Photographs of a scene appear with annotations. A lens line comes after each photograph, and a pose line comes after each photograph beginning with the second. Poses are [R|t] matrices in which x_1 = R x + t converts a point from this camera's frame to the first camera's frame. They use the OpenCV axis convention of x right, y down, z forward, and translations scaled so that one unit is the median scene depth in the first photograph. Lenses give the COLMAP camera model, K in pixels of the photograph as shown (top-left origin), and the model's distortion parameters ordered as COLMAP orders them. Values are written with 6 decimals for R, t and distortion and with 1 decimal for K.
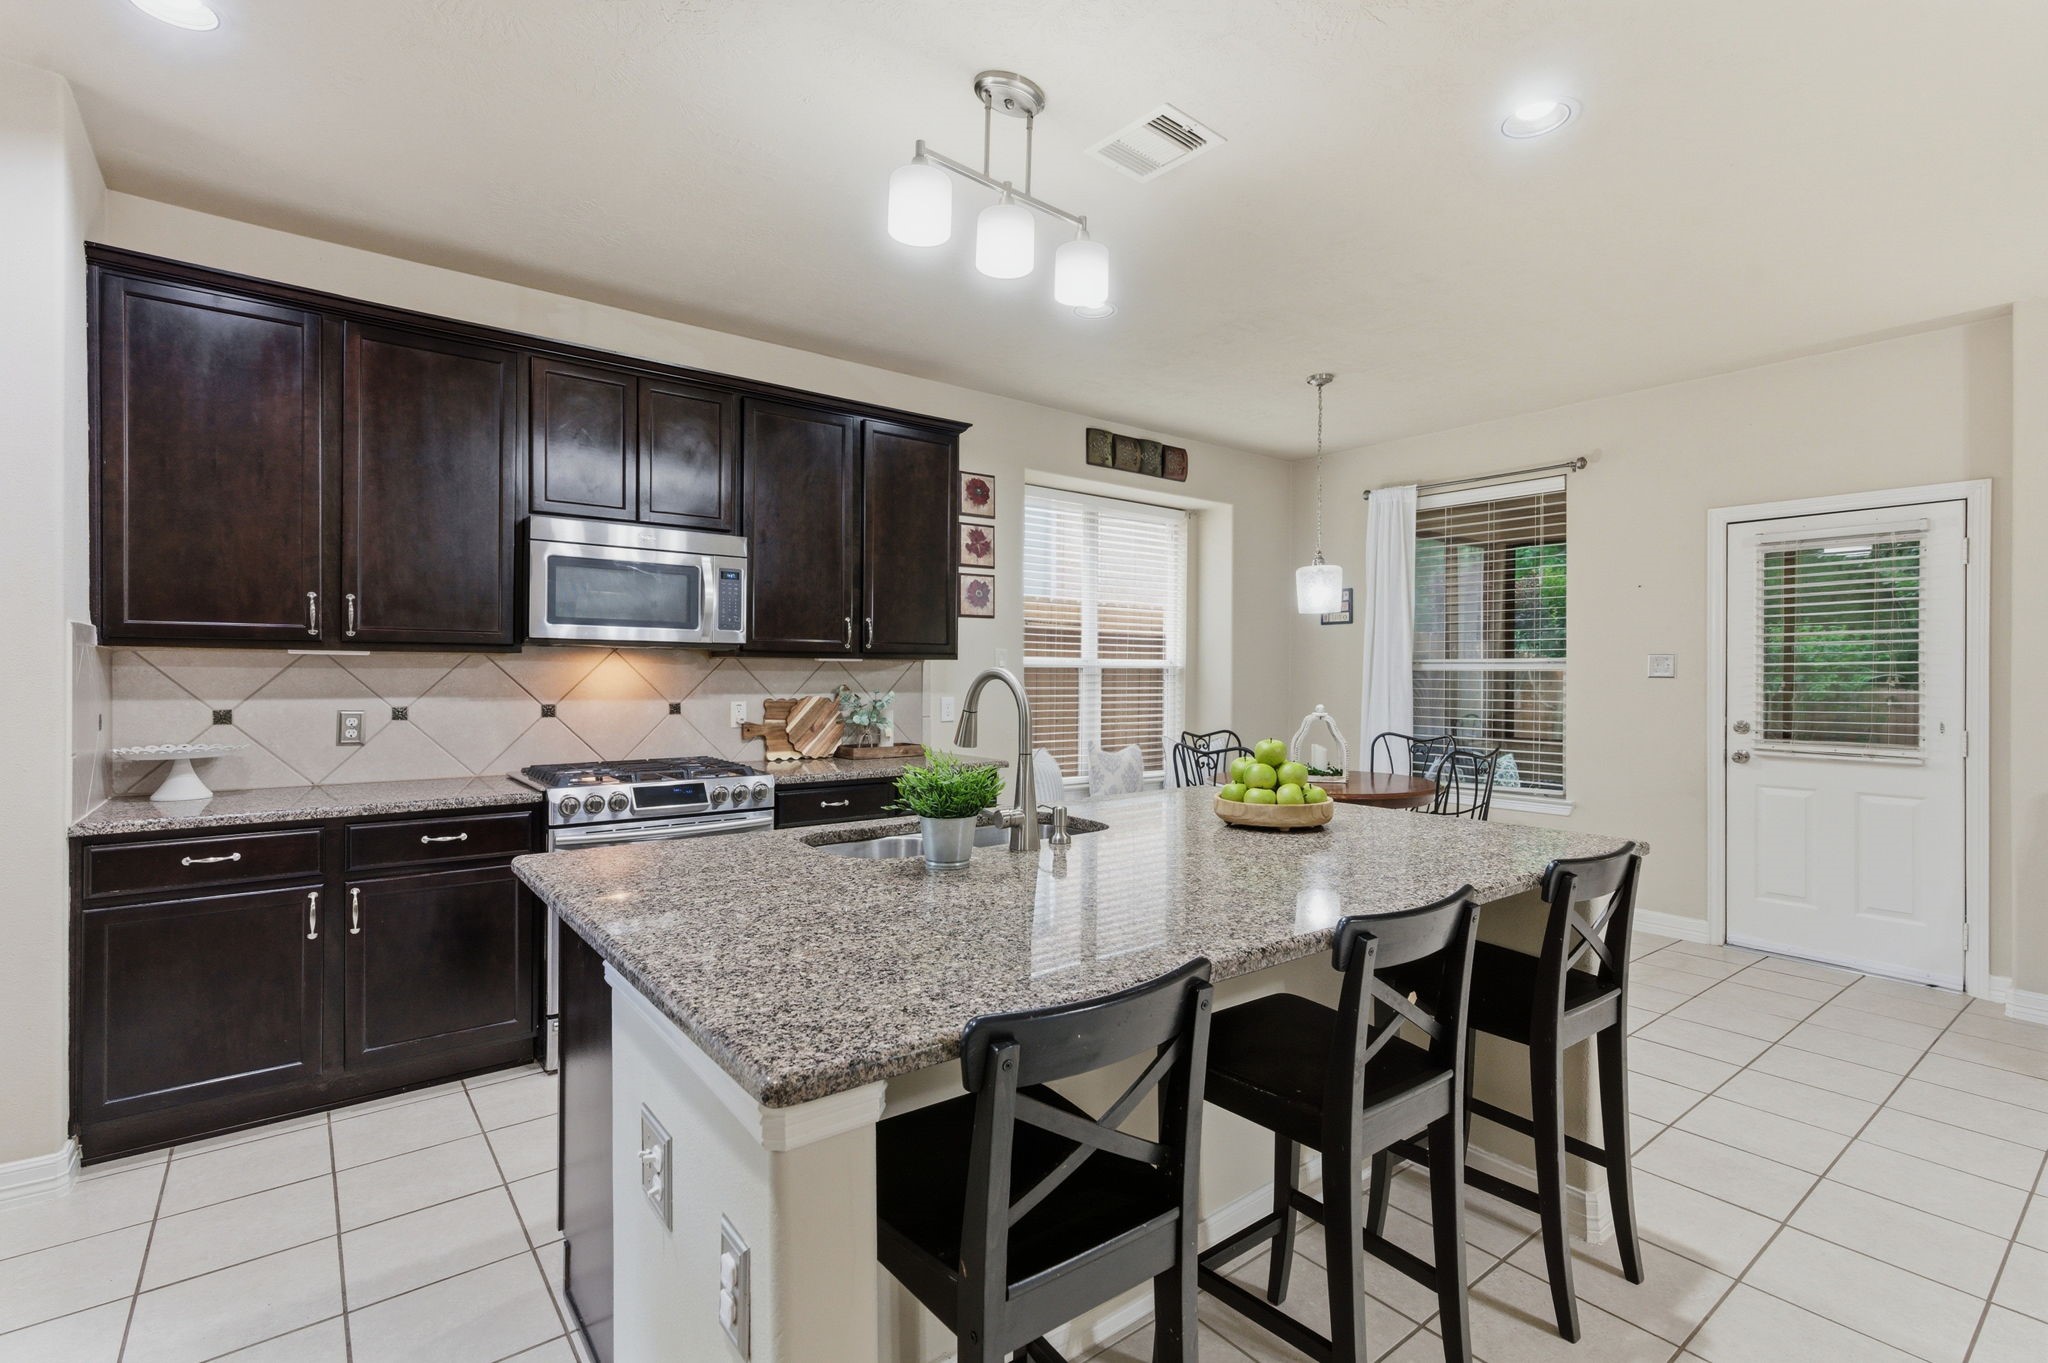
lens RADIAL K [[941.6, 0, 1024.0], [0, 941.6, 681.5], [0, 0, 1]] dist [0.001157, 0.000098]
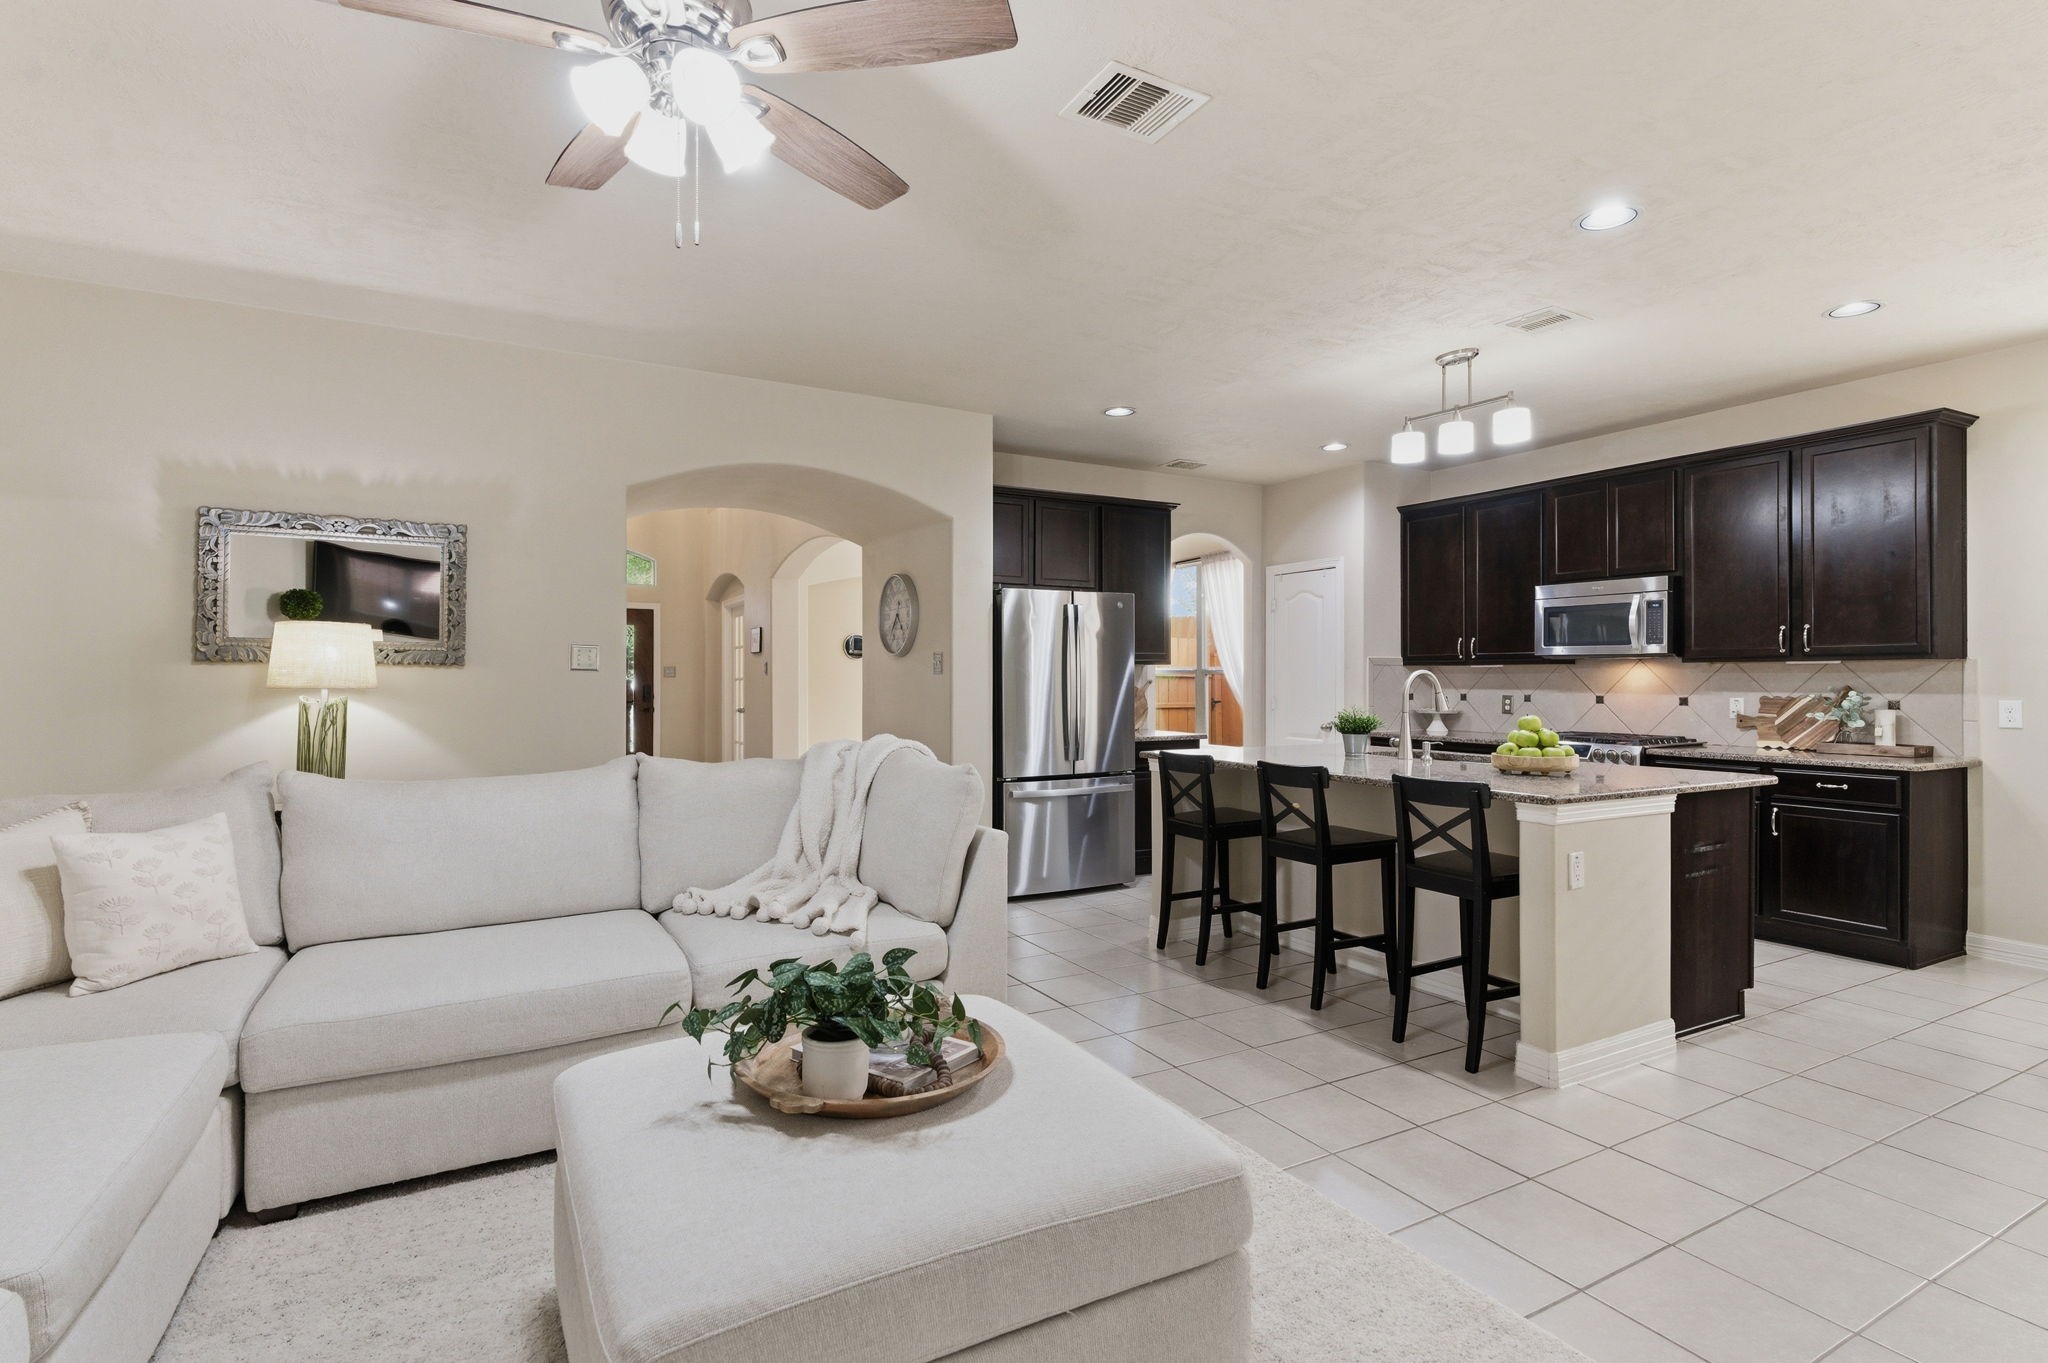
lens RADIAL K [[963.1, 0, 1024.0], [0, 963.1, 681.5], [0, 0, 1]] dist [0.000031, -0.000083]
pose [[-0.160110, -0.006150, -0.987080, 1.249732], [-0.016179, 0.999863, -0.003606, 0.022045], [0.986967, 0.015393, -0.160187, 0.297807]]
